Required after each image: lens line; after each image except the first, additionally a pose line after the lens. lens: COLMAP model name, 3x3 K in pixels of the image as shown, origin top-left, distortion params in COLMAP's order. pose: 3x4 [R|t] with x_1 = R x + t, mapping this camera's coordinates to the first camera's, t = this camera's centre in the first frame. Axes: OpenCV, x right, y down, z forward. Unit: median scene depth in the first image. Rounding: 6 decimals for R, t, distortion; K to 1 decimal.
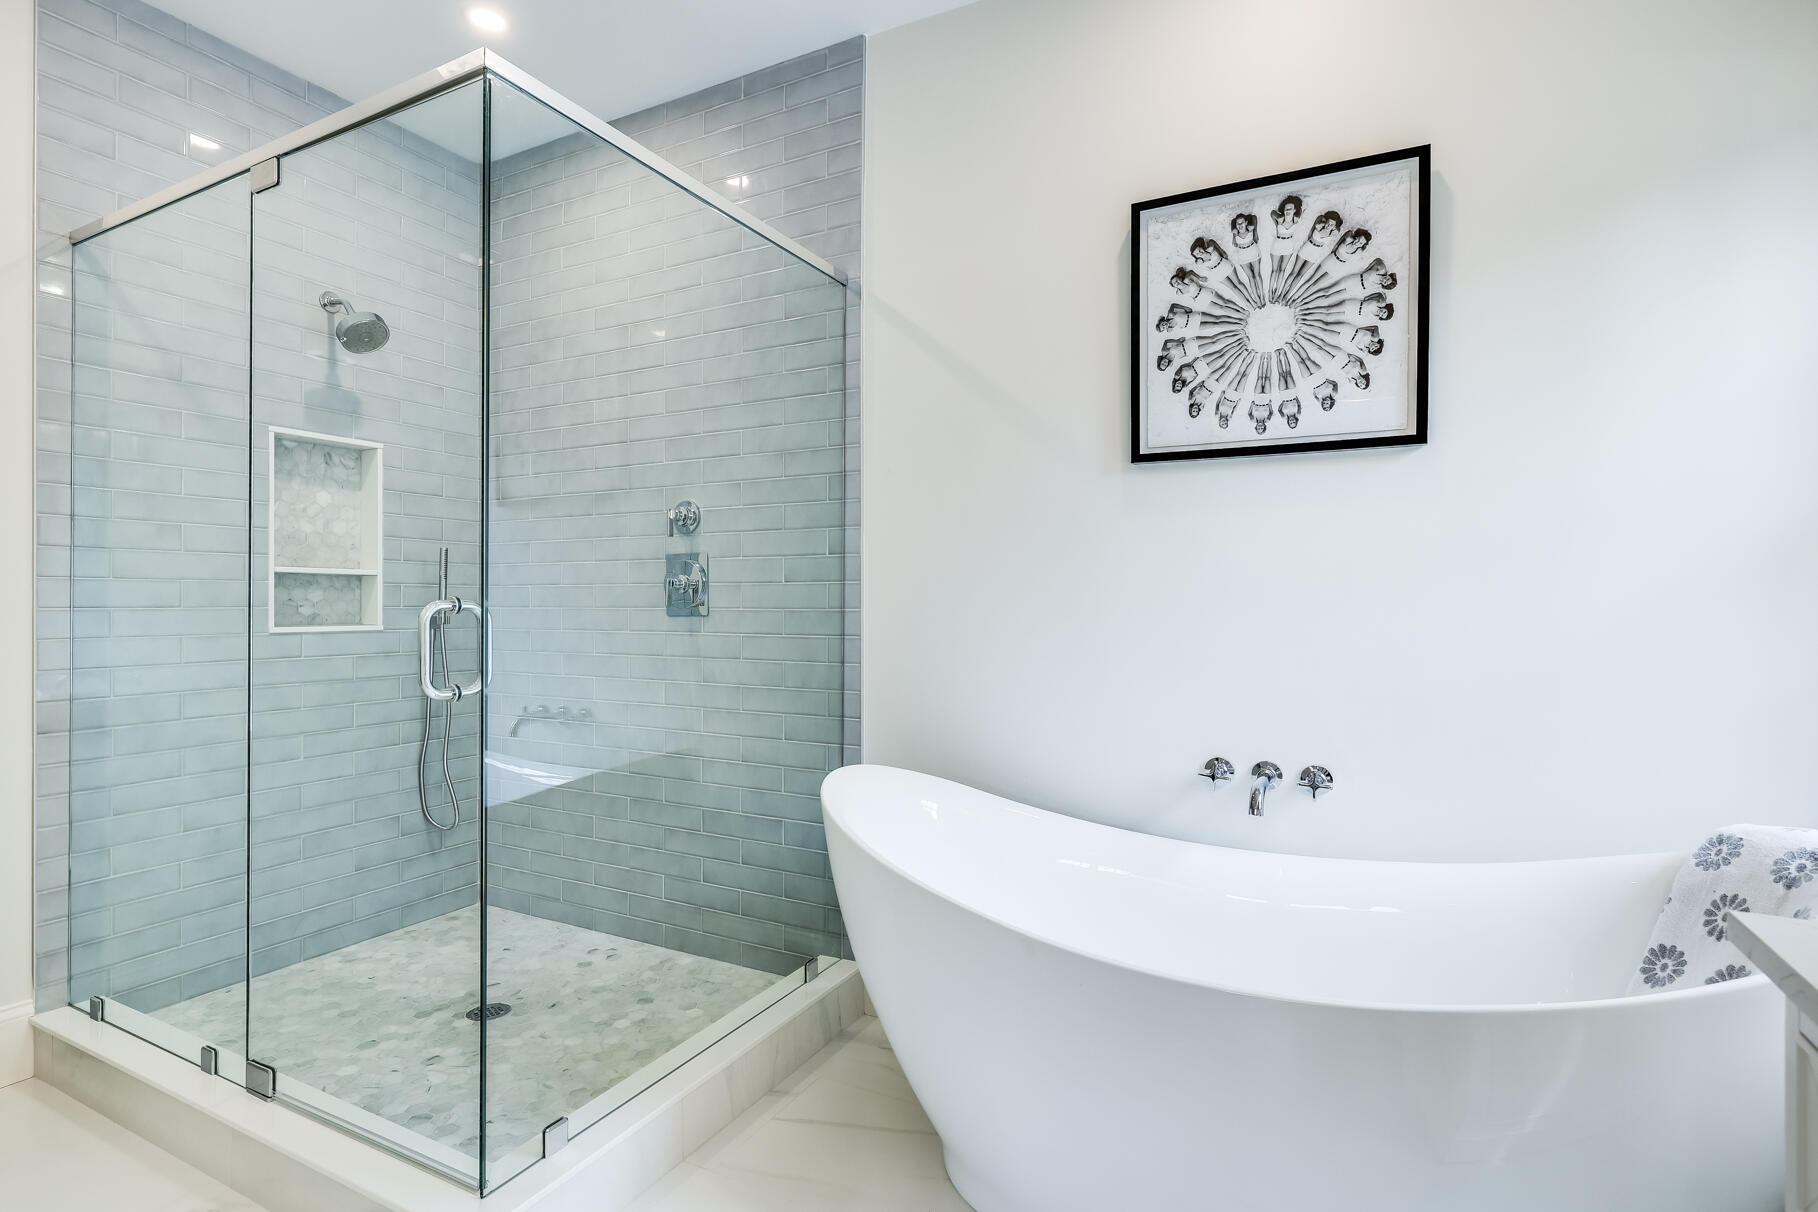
lens RADIAL K [[870.7, 0, 913.5], [0, 870.7, 609.1], [0, 0, 1]] dist [-0.000248, -0.000405]
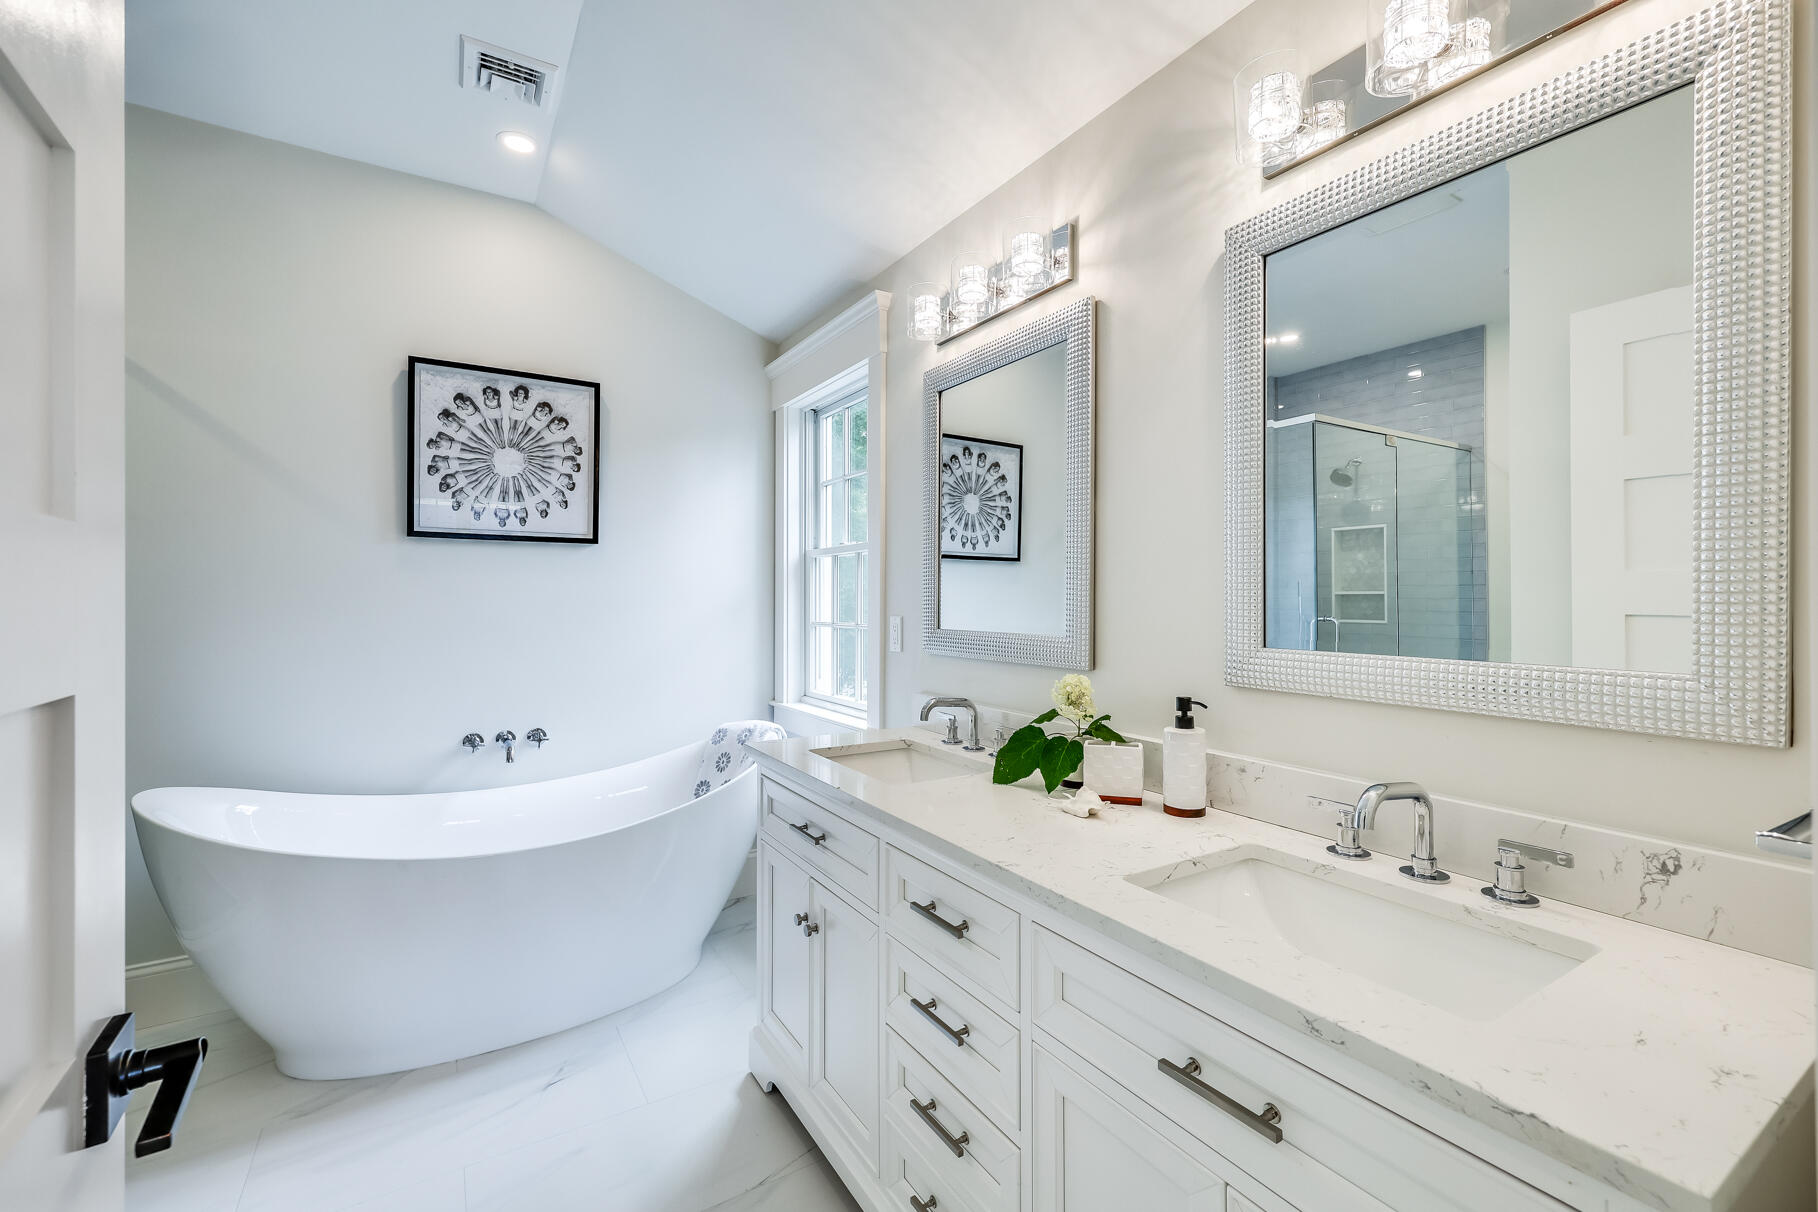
lens RADIAL K [[748.1, 0, 906.5], [0, 748.1, 597.0], [0, 0, 1]] dist [-0.000009, 0.000202]
pose [[0.518294, -0.004388, 0.855191, -0.395381], [-0.000831, 0.999984, 0.005635, -0.081069], [-0.855202, -0.003631, 0.518282, -0.352031]]
